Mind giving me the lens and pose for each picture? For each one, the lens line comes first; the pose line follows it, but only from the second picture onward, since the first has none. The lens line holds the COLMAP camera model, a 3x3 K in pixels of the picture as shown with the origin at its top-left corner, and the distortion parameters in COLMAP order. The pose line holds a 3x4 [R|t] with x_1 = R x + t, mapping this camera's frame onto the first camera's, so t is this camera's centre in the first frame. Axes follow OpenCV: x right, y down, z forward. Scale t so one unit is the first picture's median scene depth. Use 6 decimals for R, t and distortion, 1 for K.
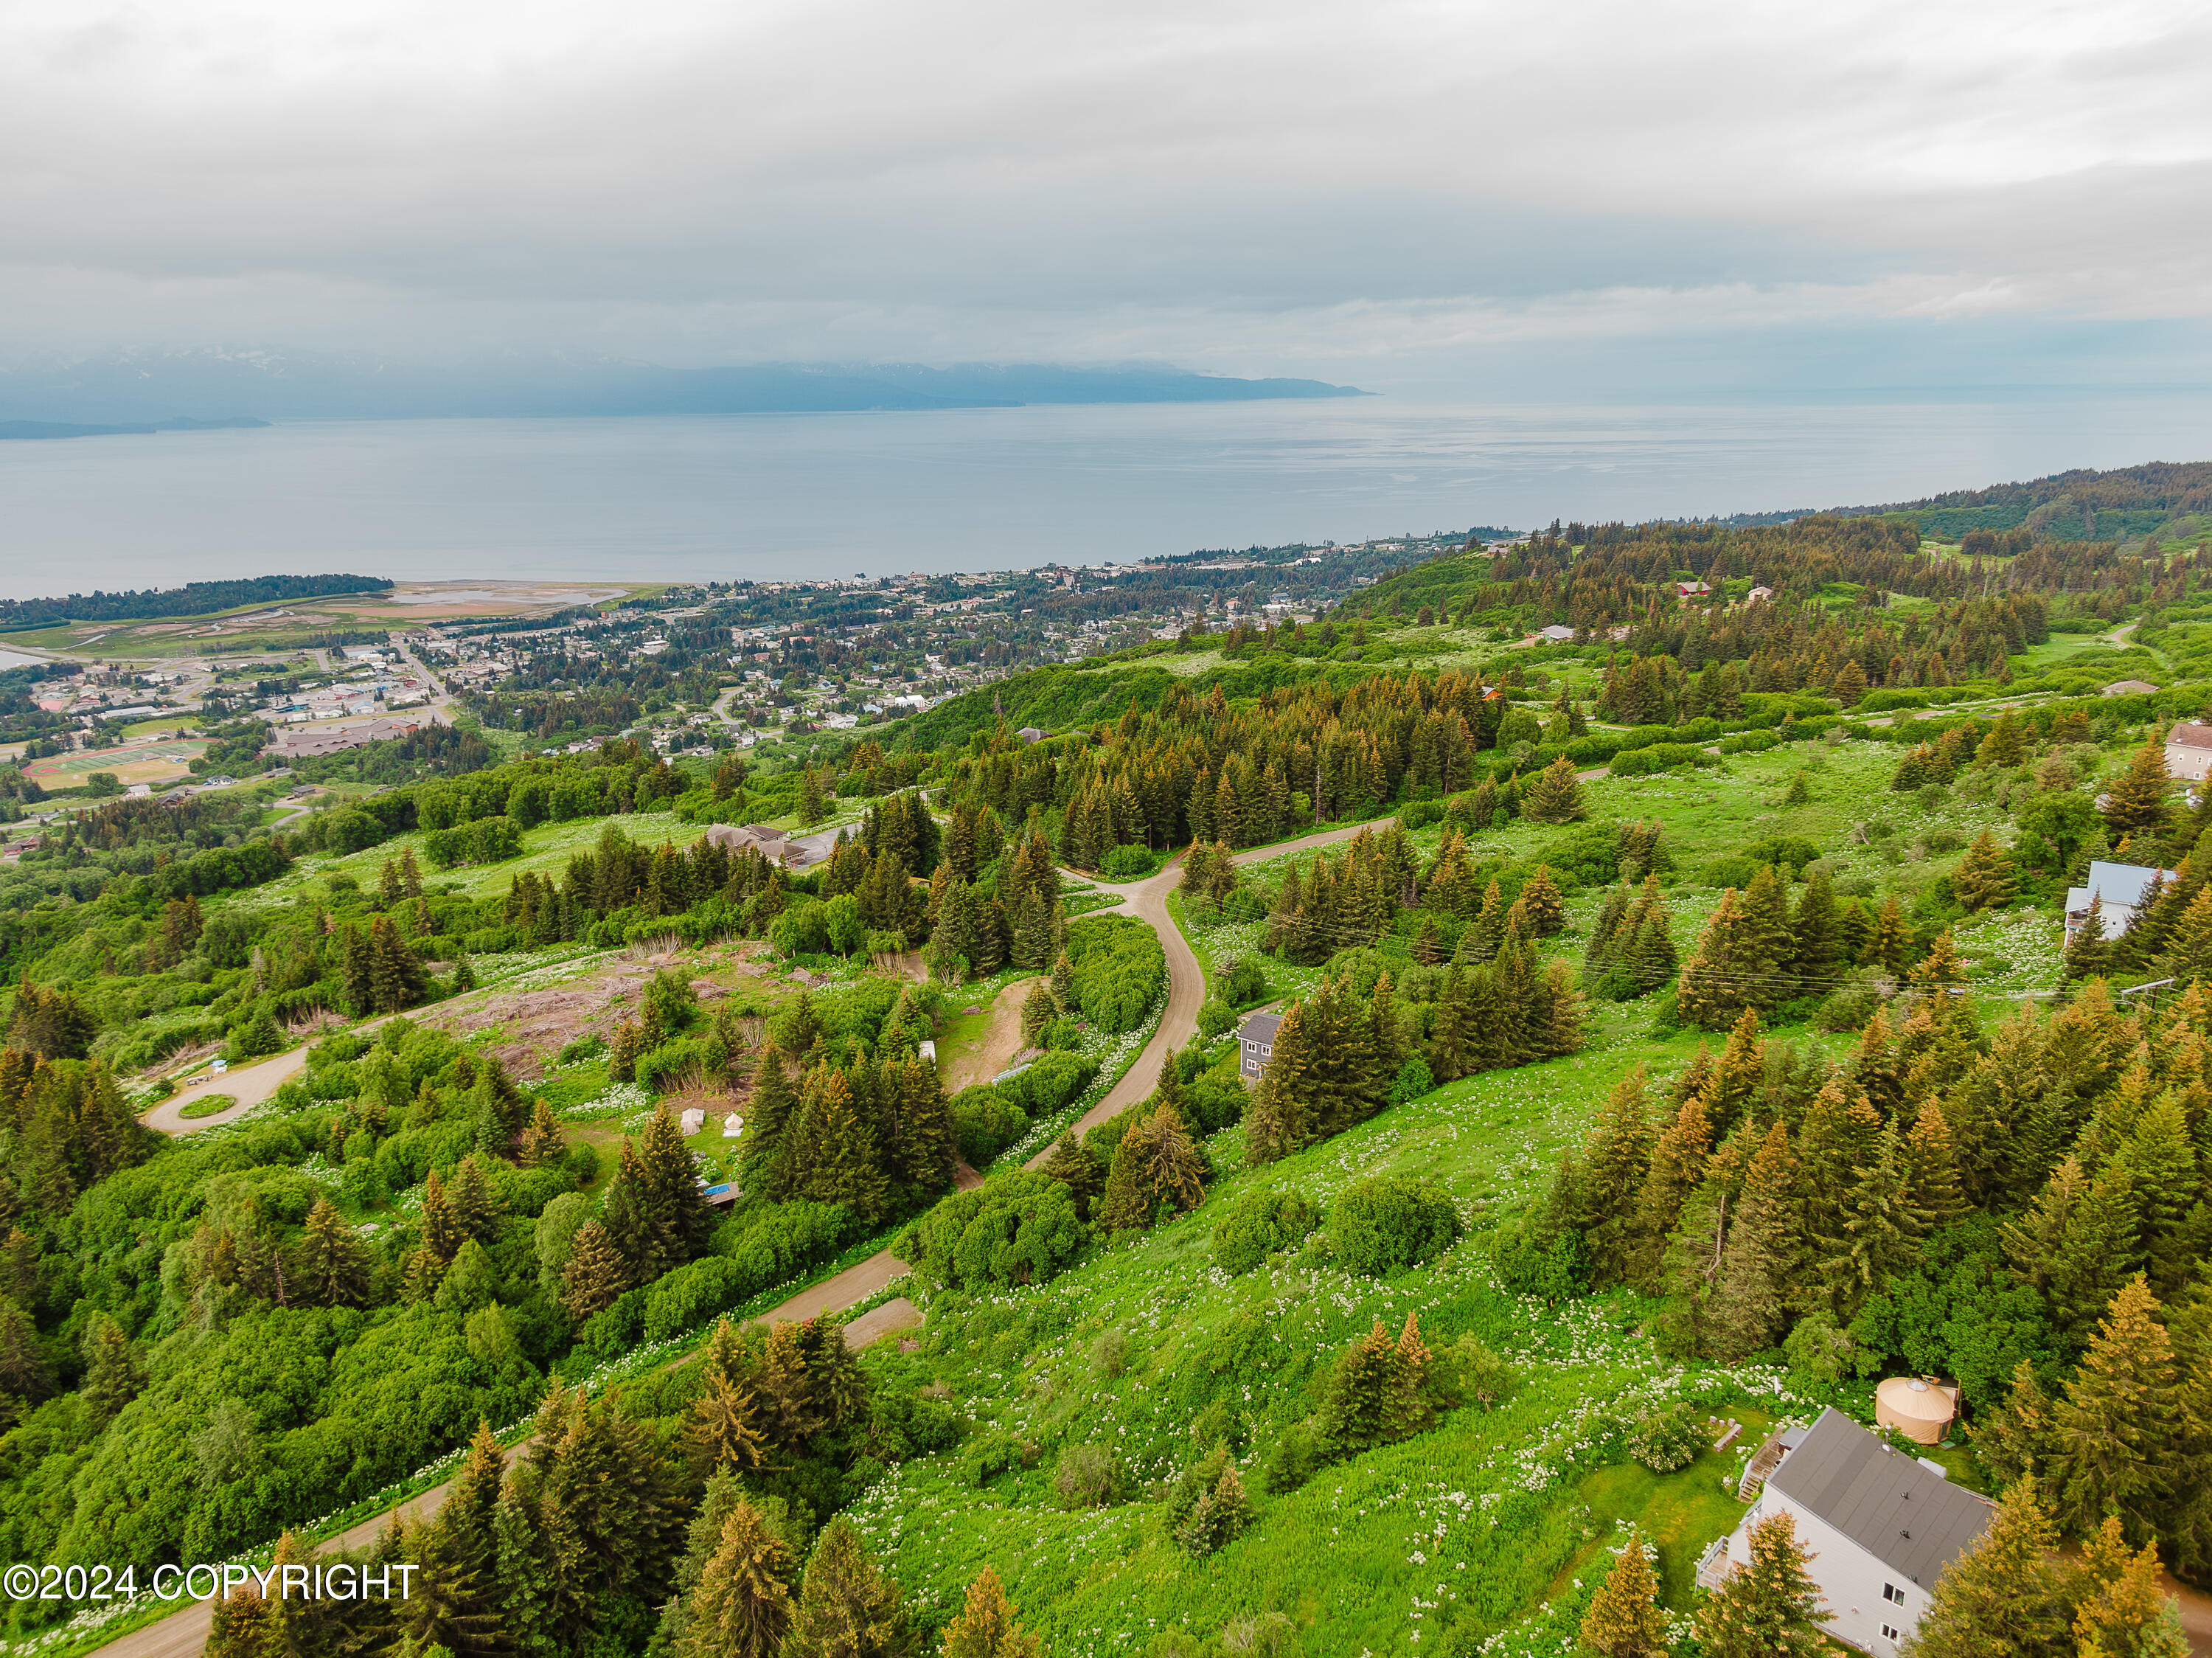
lens RADIAL K [[1573.1, 0, 1106.0], [0, 1573.1, 829.0], [0, 0, 1]] dist [0.003972, -0.000911]
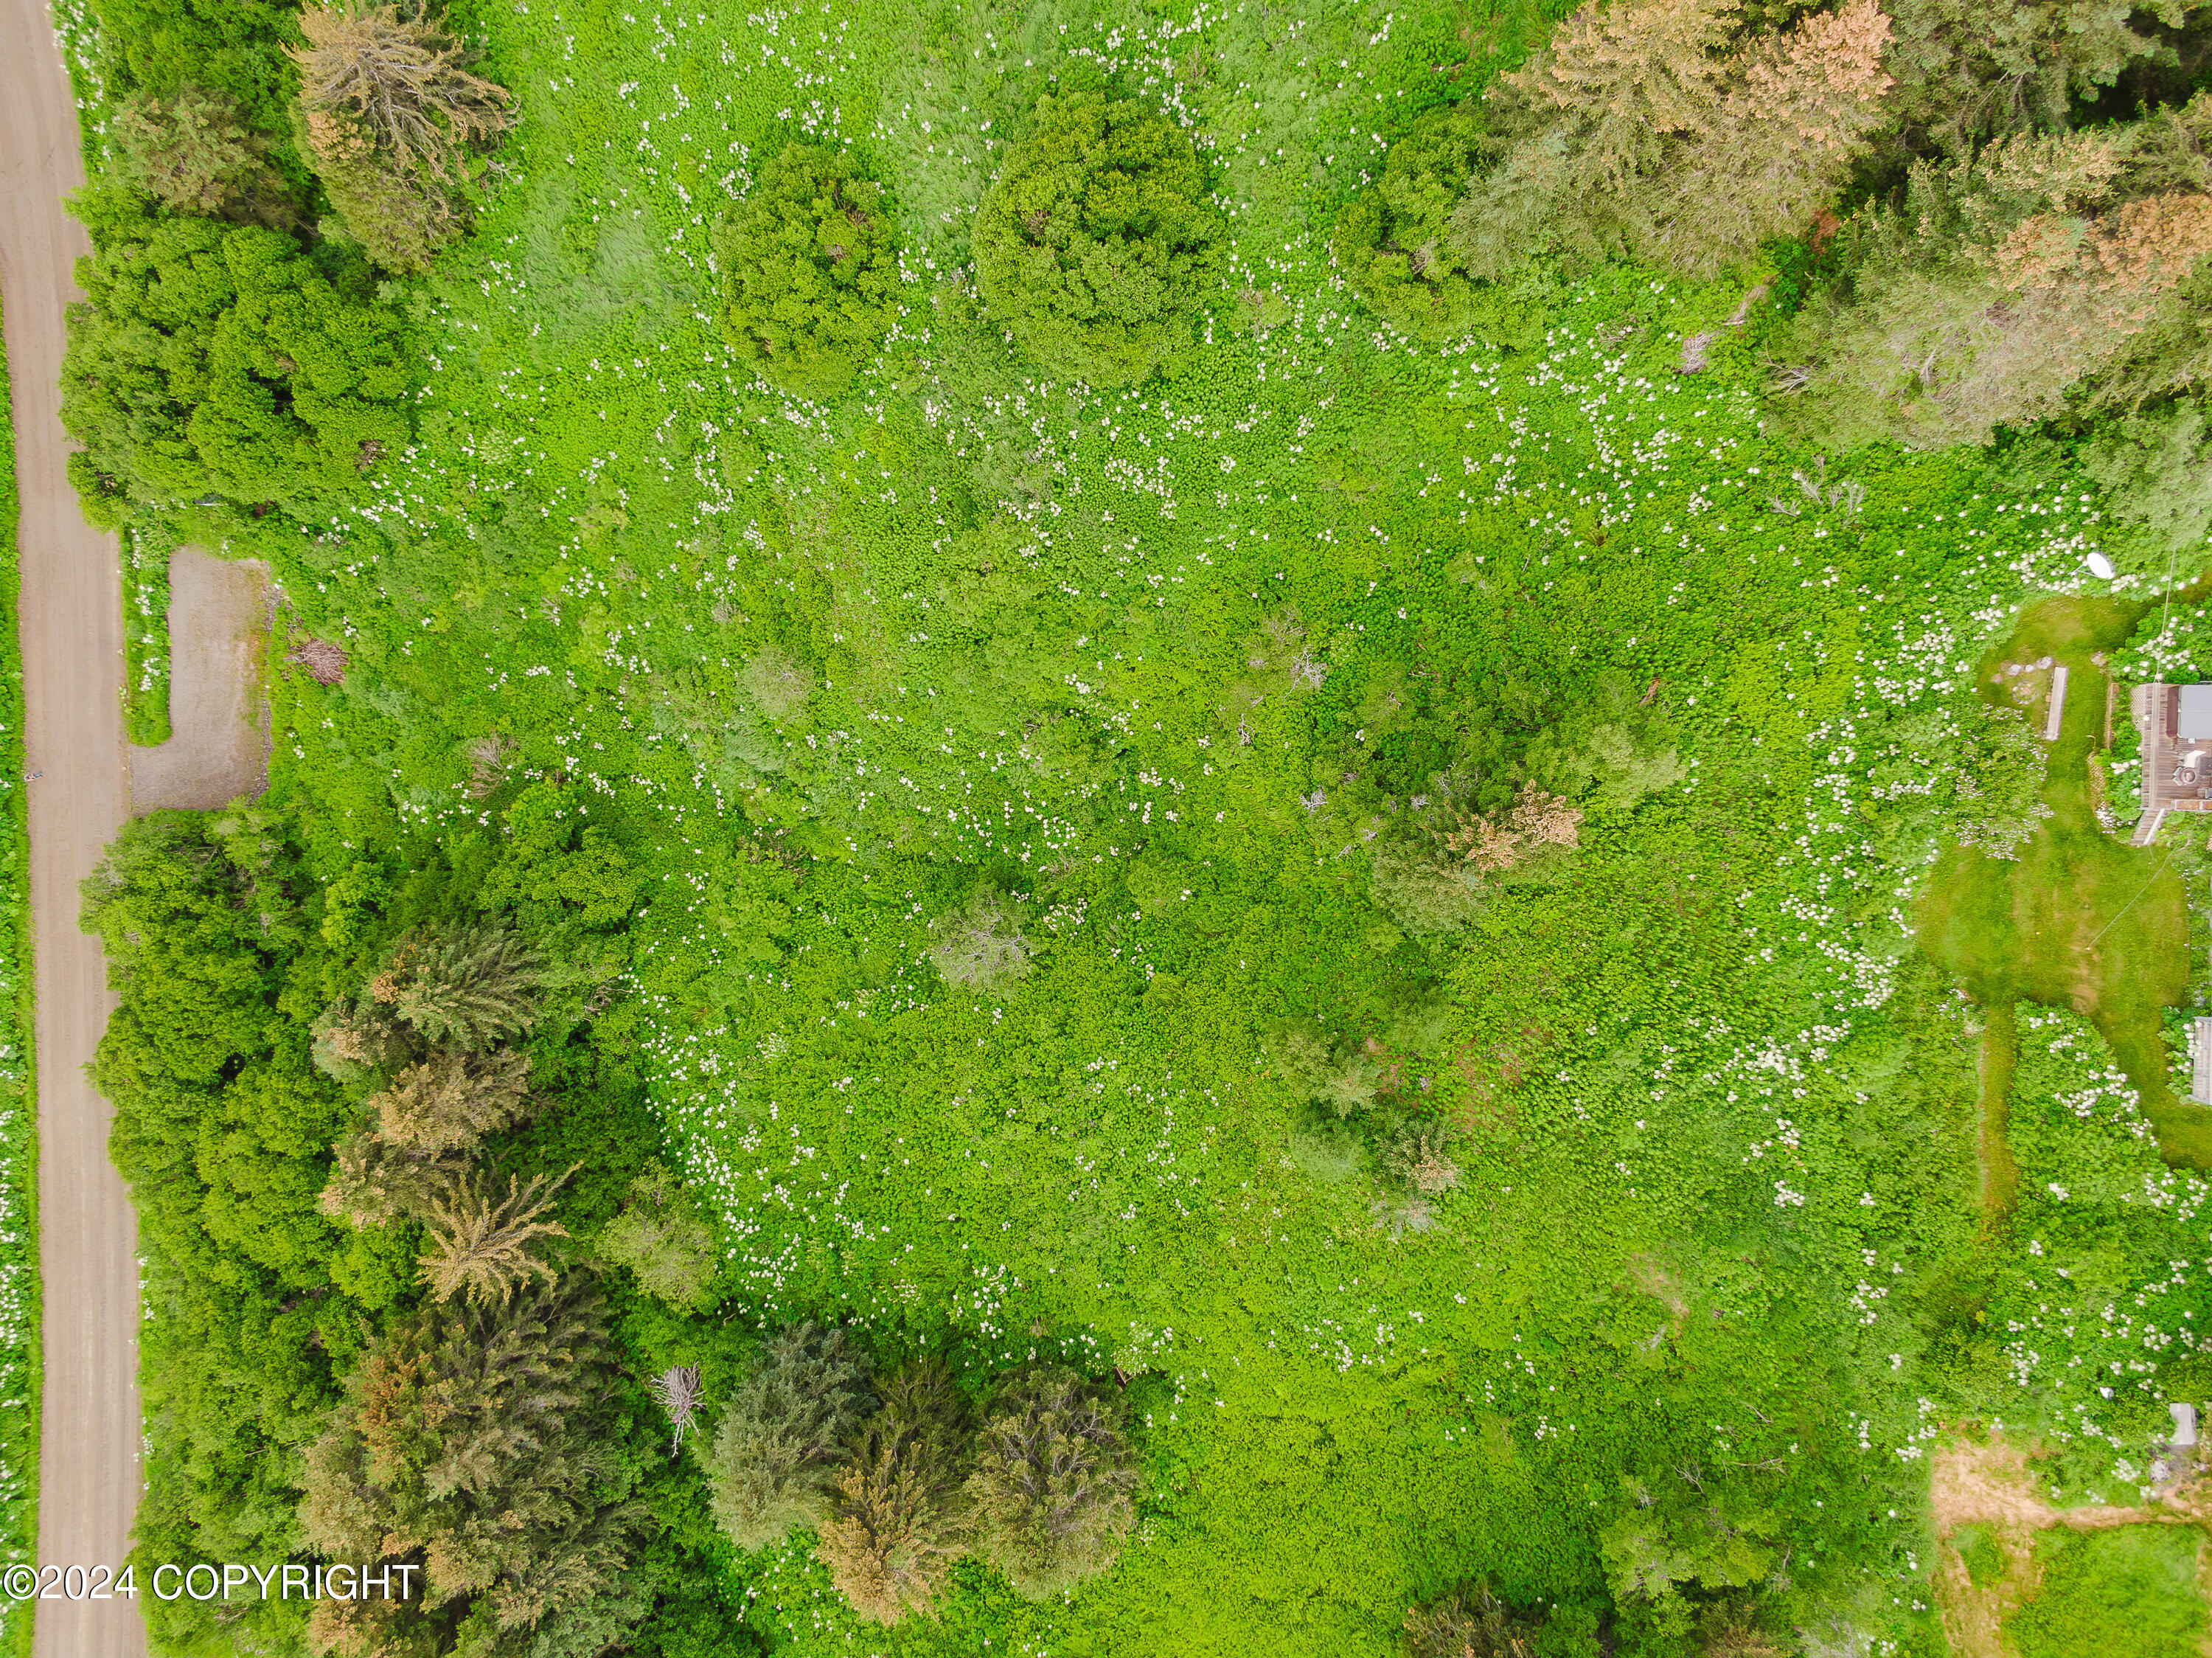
lens RADIAL K [[1547.5, 0, 1106.0], [0, 1547.5, 829.0], [0, 0, 1]] dist [0.014526, -0.002907]
pose [[0.730589, -0.682811, -0.003105, 0.038362], [0.178180, 0.186254, 0.966210, -0.136391], [-0.659160, -0.706455, 0.257739, 0.504951]]
